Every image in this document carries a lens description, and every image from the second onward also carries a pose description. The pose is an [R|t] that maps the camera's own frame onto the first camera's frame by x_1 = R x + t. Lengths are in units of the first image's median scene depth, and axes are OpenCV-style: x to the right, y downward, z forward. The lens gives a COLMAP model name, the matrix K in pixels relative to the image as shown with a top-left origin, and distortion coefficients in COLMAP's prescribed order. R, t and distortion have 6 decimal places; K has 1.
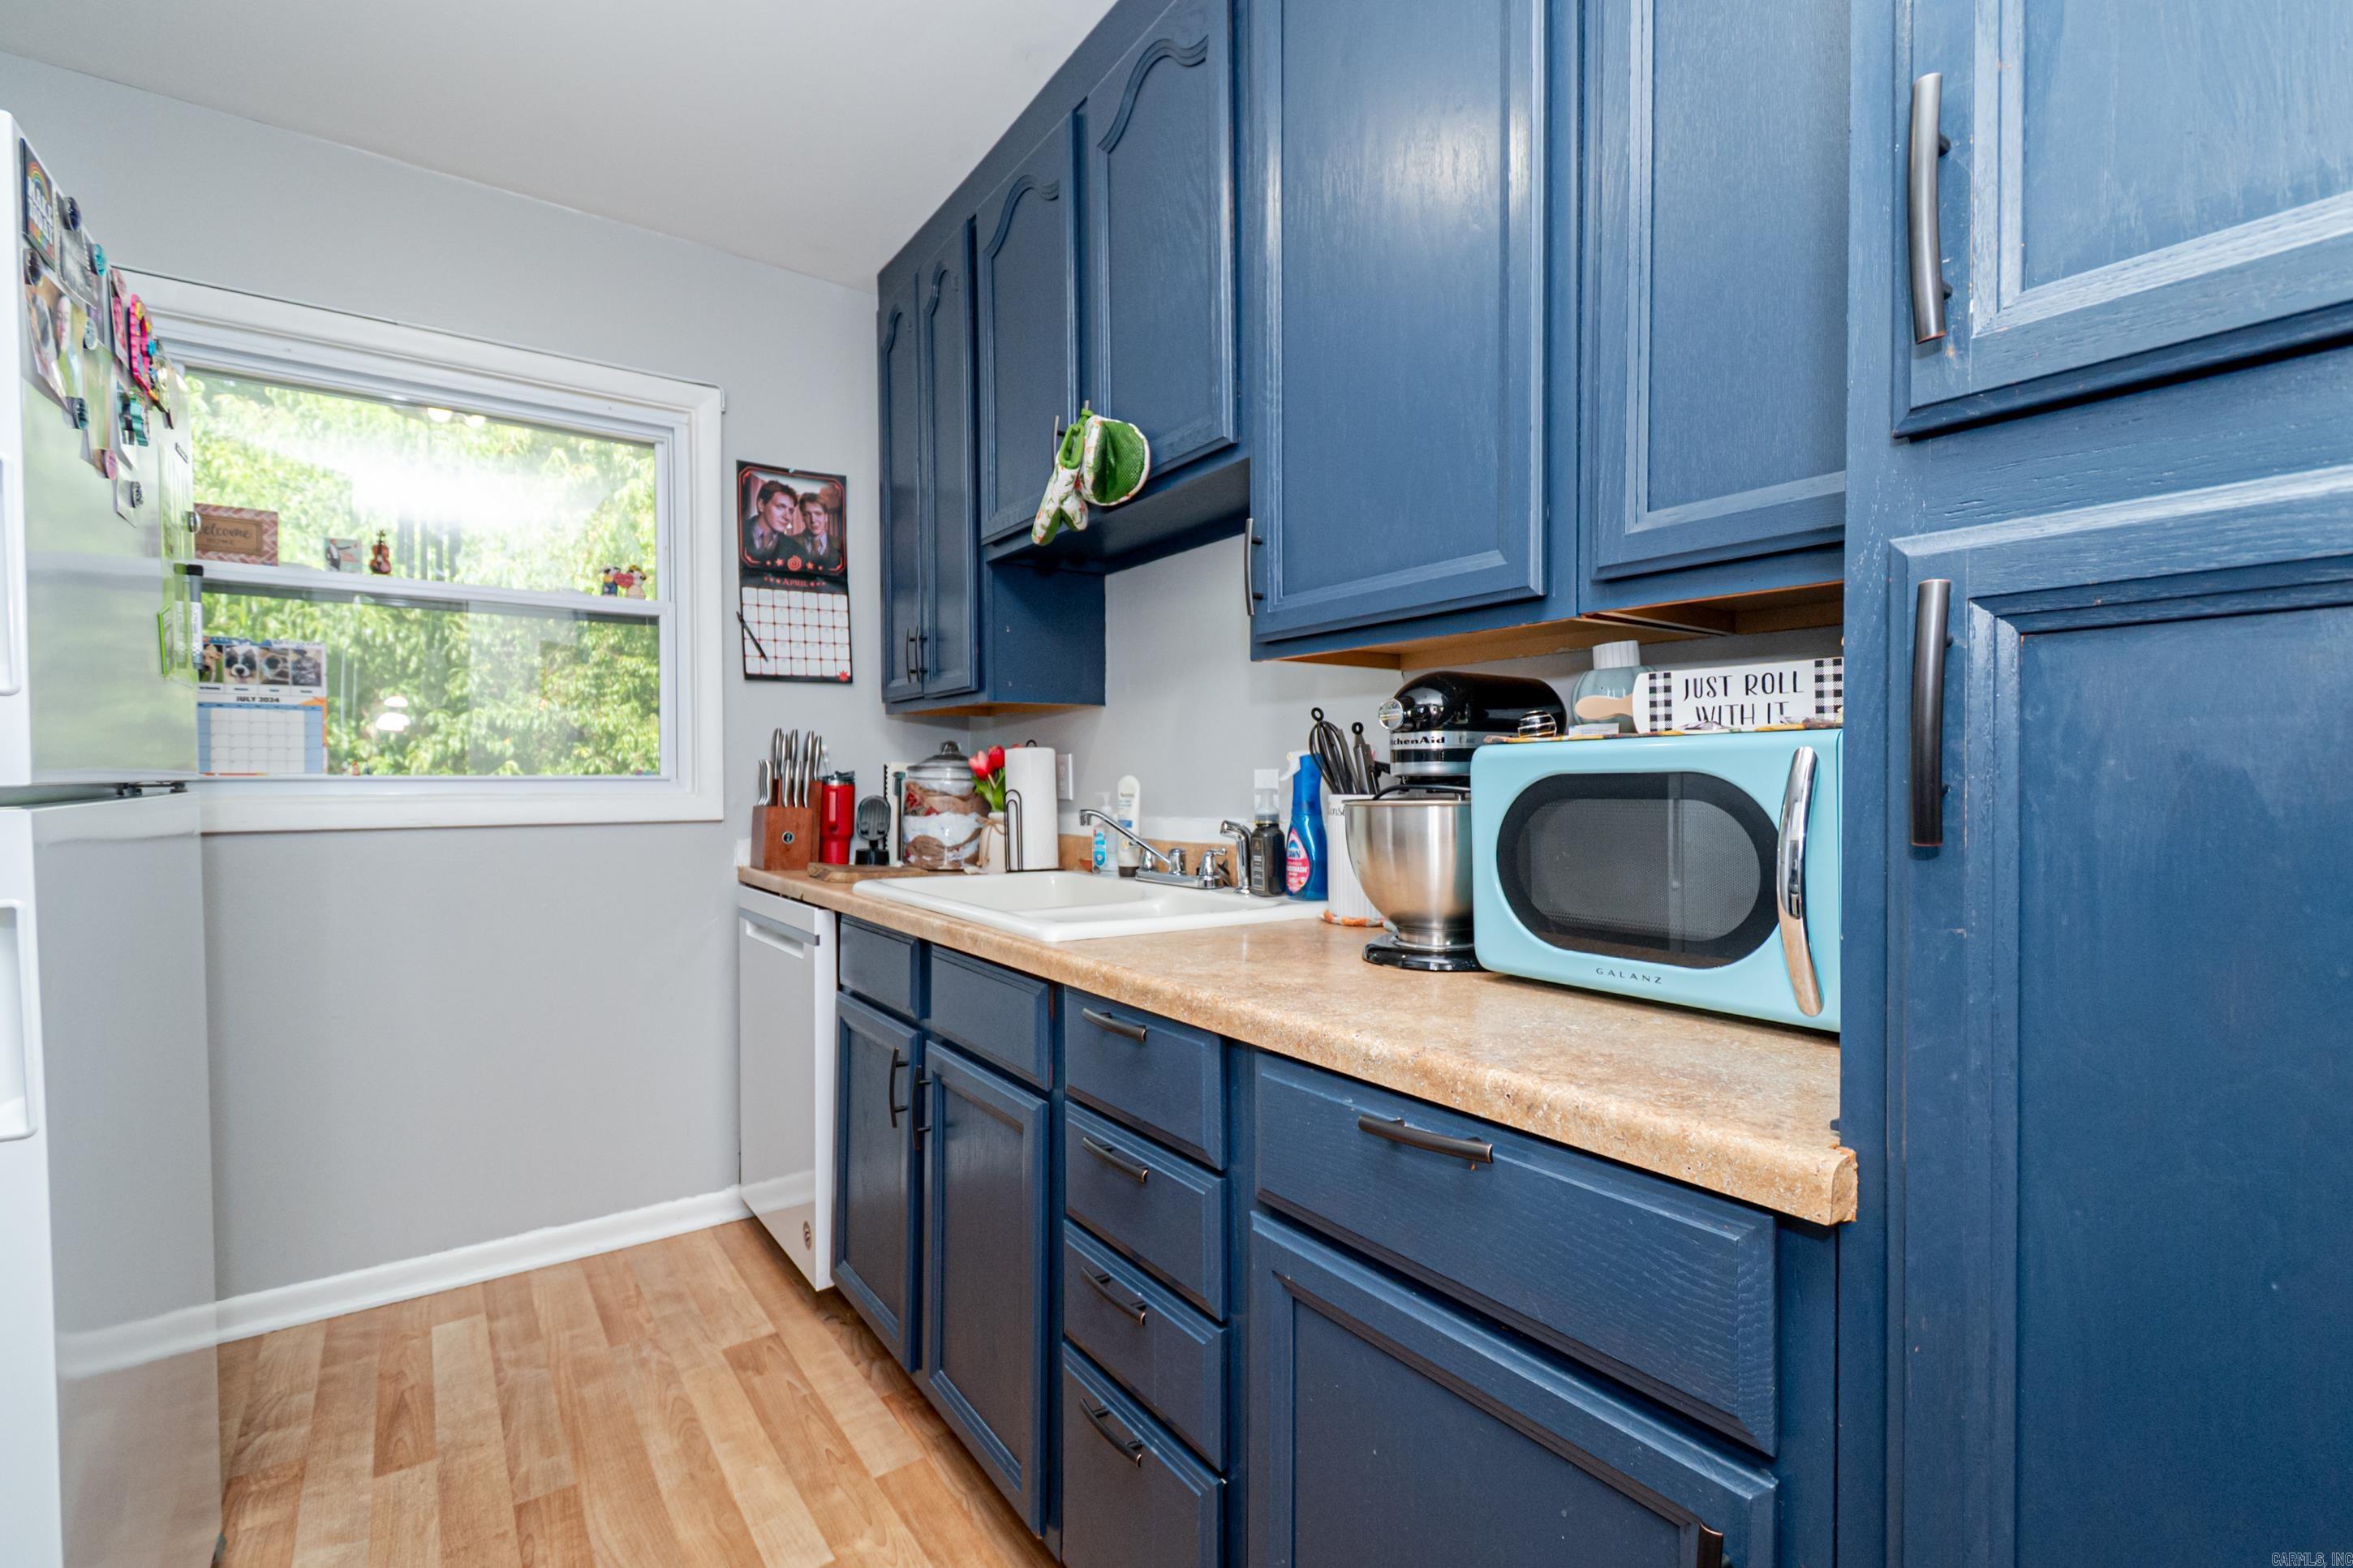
lens RADIAL K [[1046.9, 0, 1183.8], [0, 1046.9, 788.4], [0, 0, 1]] dist [0.013990, -0.007174]
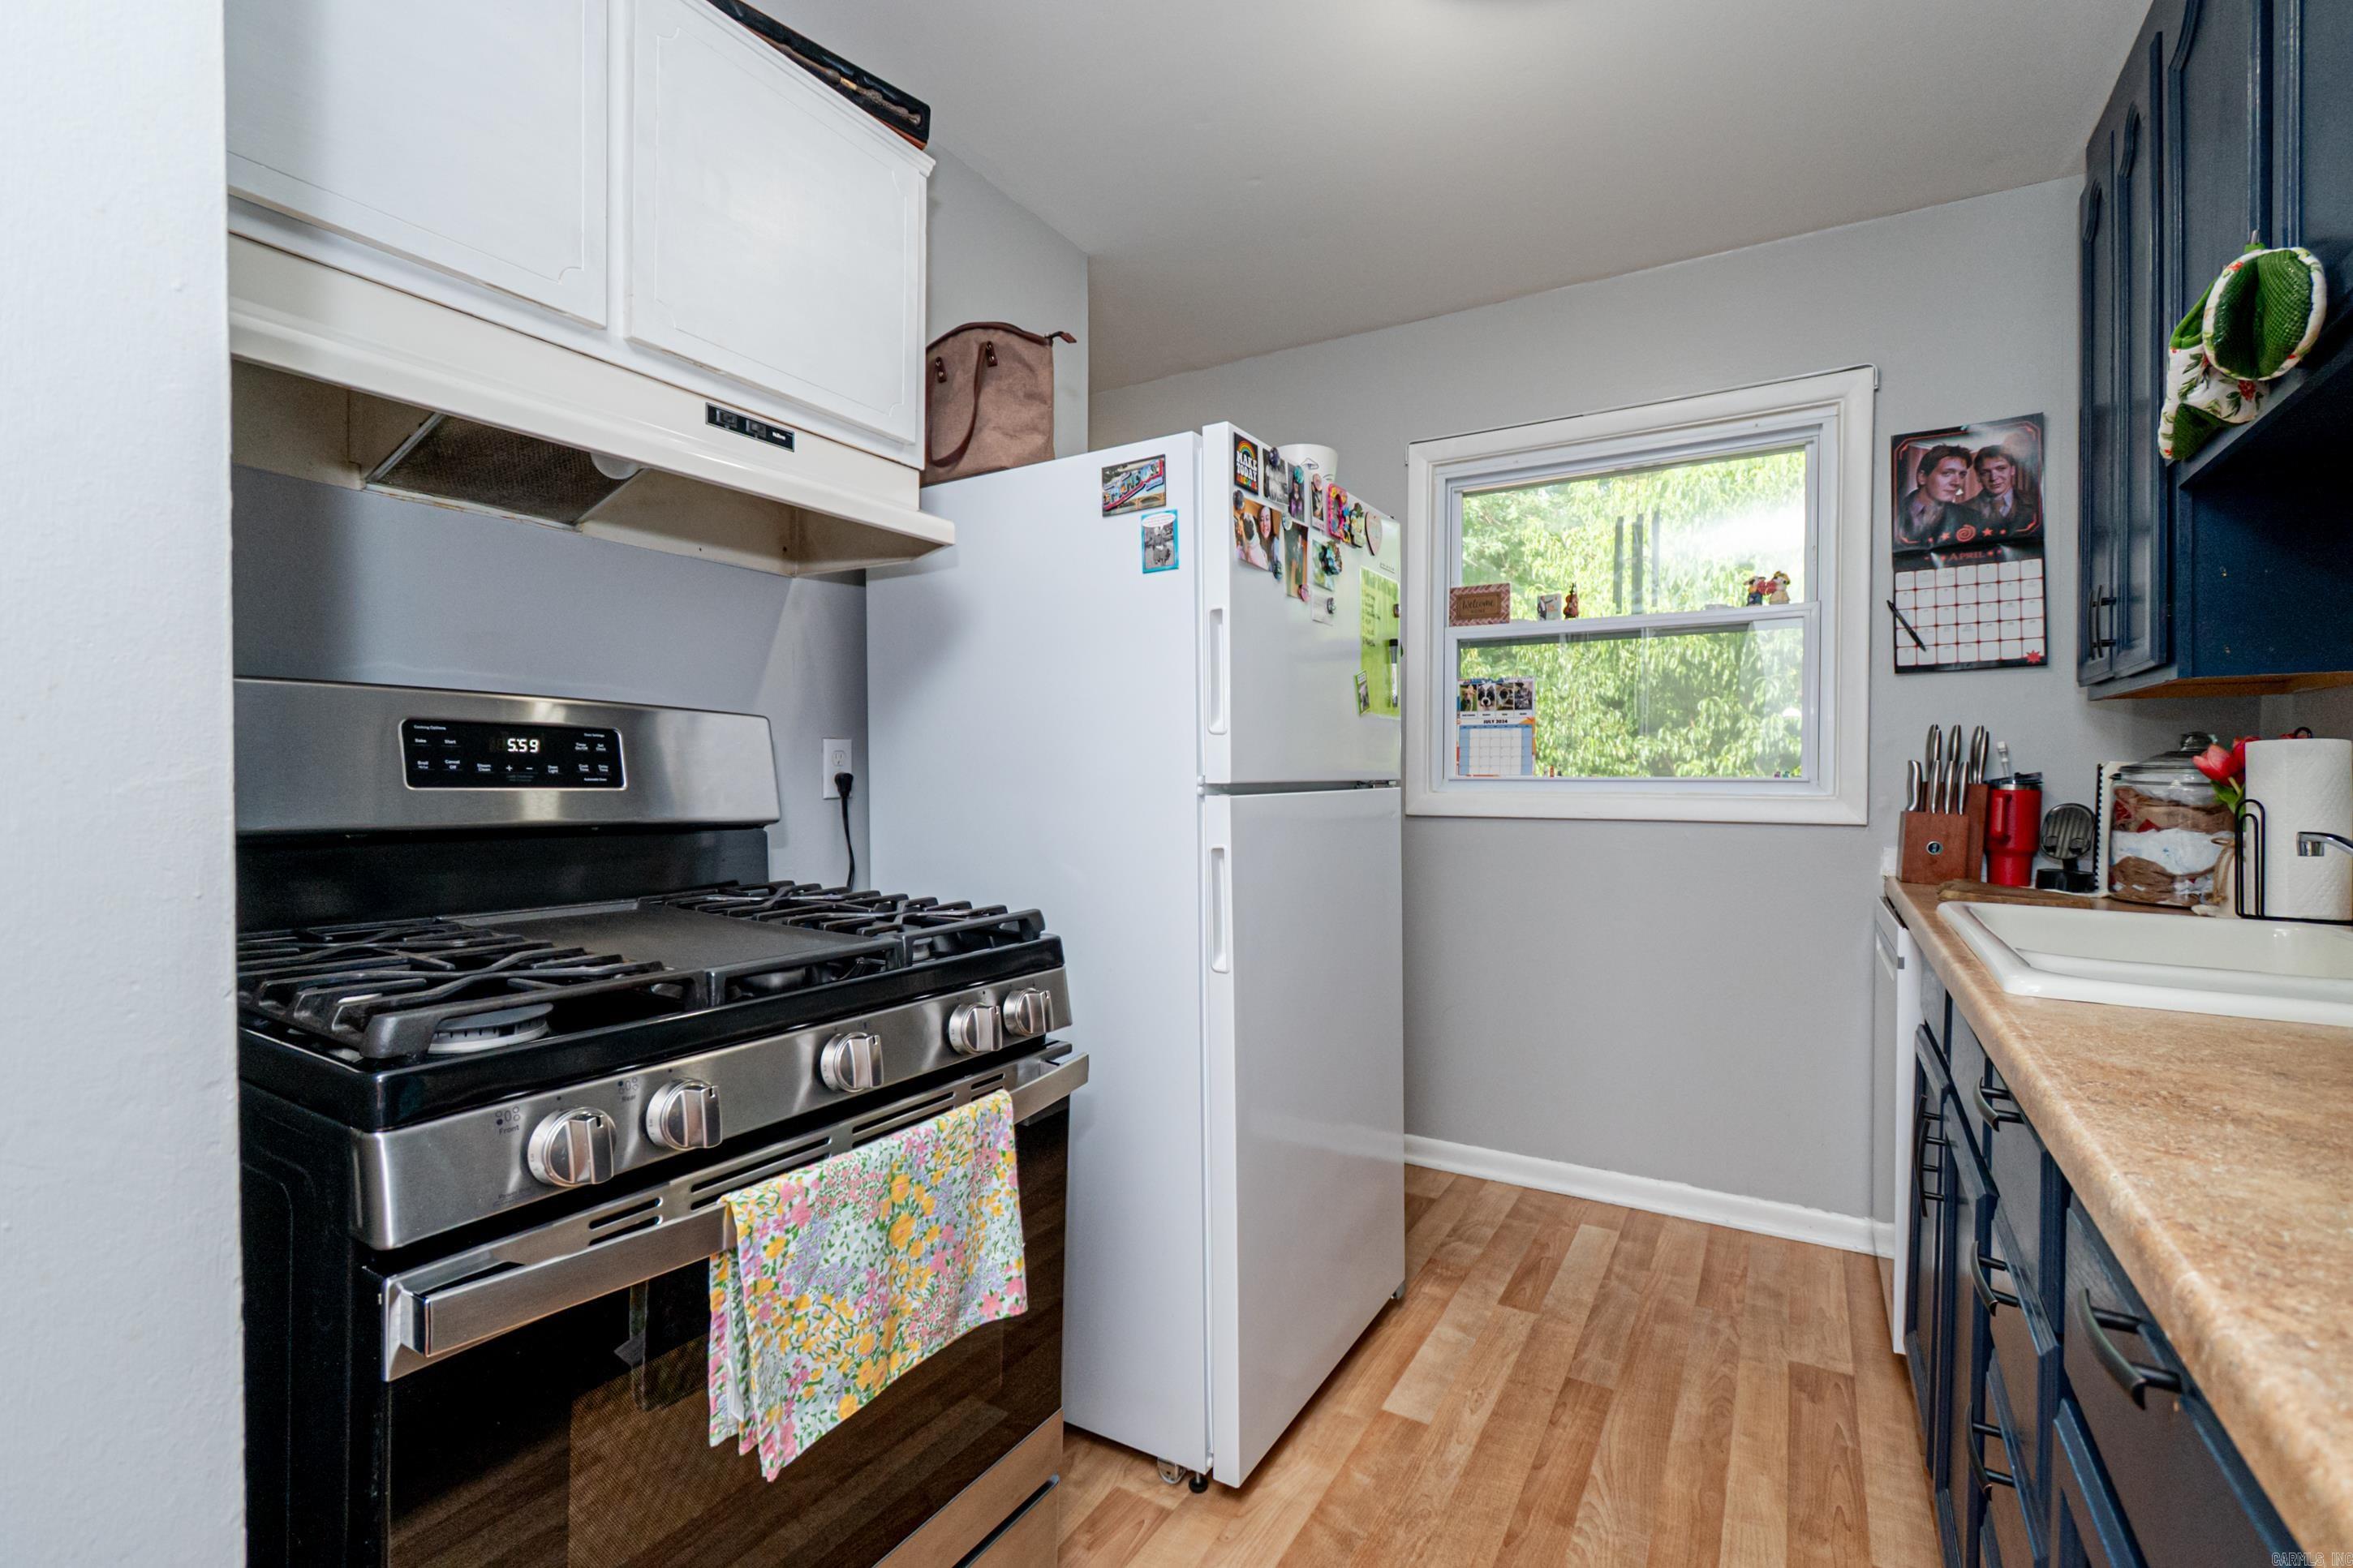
lens RADIAL K [[1046.9, 0, 1183.8], [0, 1046.9, 788.4], [0, 0, 1]] dist [0.013990, -0.007174]
pose [[0.397568, 0.013311, -0.917476, 0.190428], [-0.013478, 0.999872, 0.008667, -0.002640], [0.917474, 0.008920, 0.397696, 0.067104]]
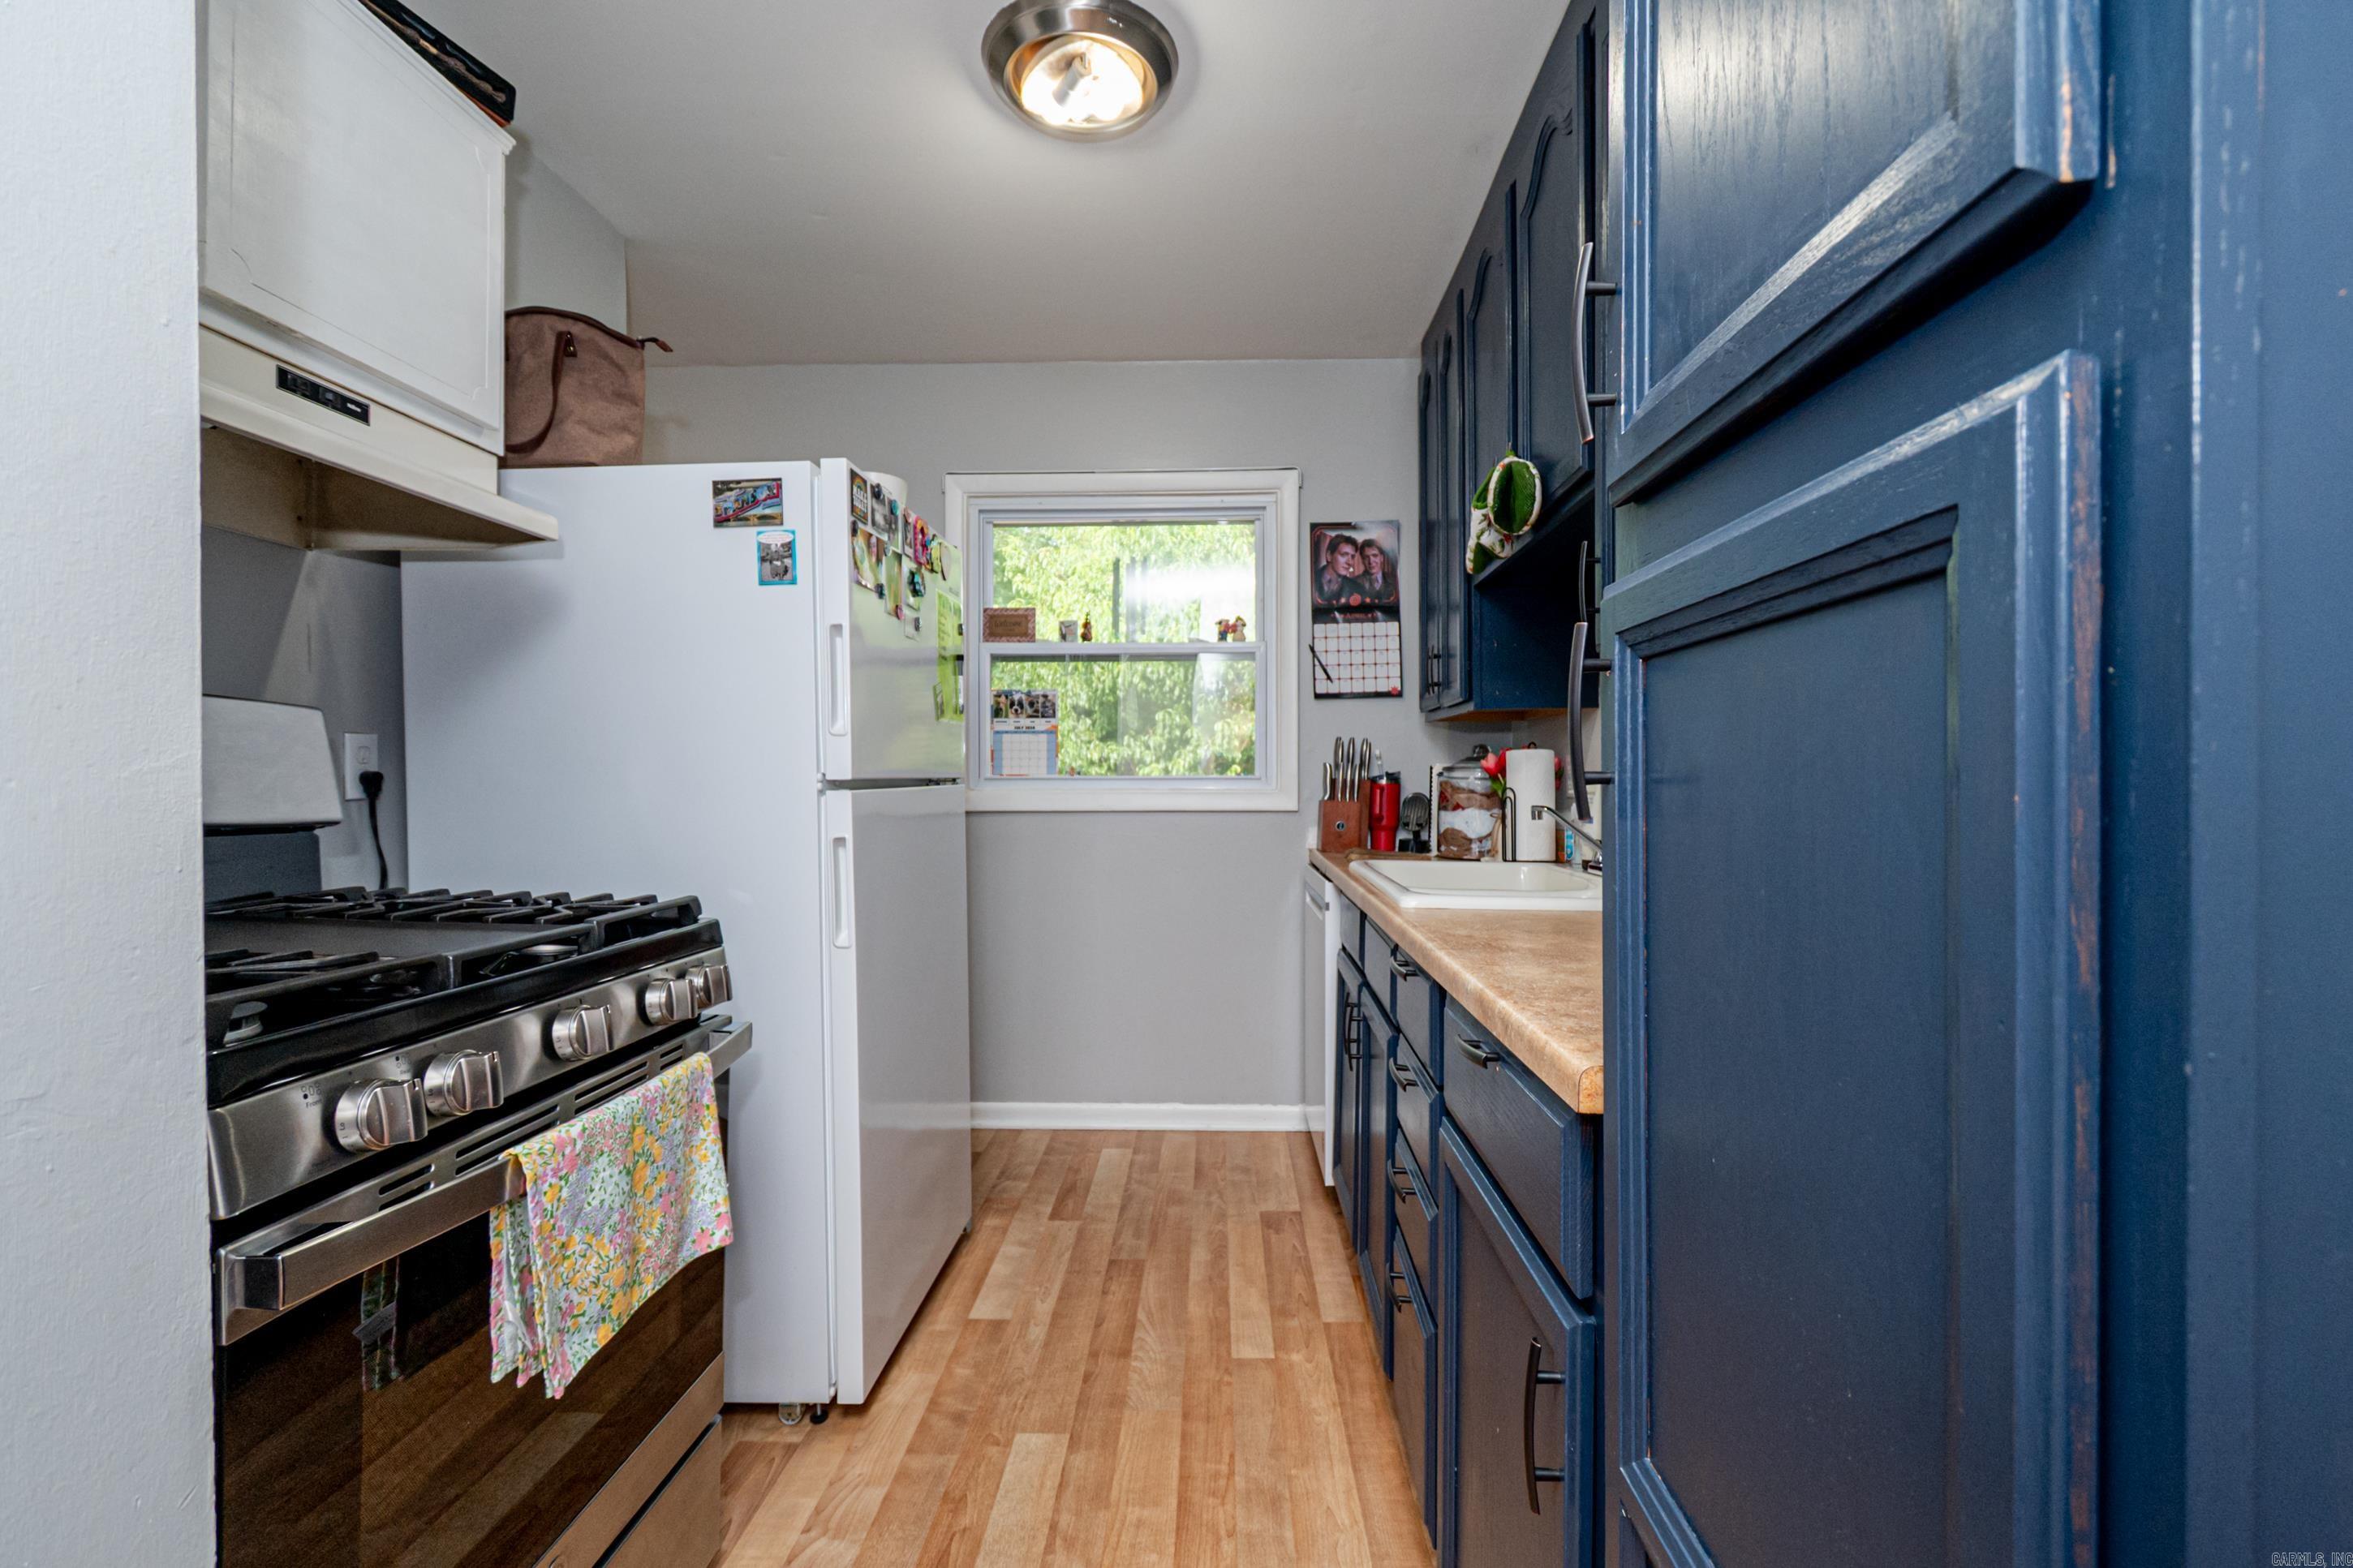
lens RADIAL K [[1046.9, 0, 1183.8], [0, 1046.9, 788.4], [0, 0, 1]] dist [0.013990, -0.007174]
pose [[0.787032, 0.005307, -0.616889, 0.238923], [-0.006460, 0.999979, 0.000360, 0.003715], [0.616878, 0.003702, 0.787050, -0.076540]]
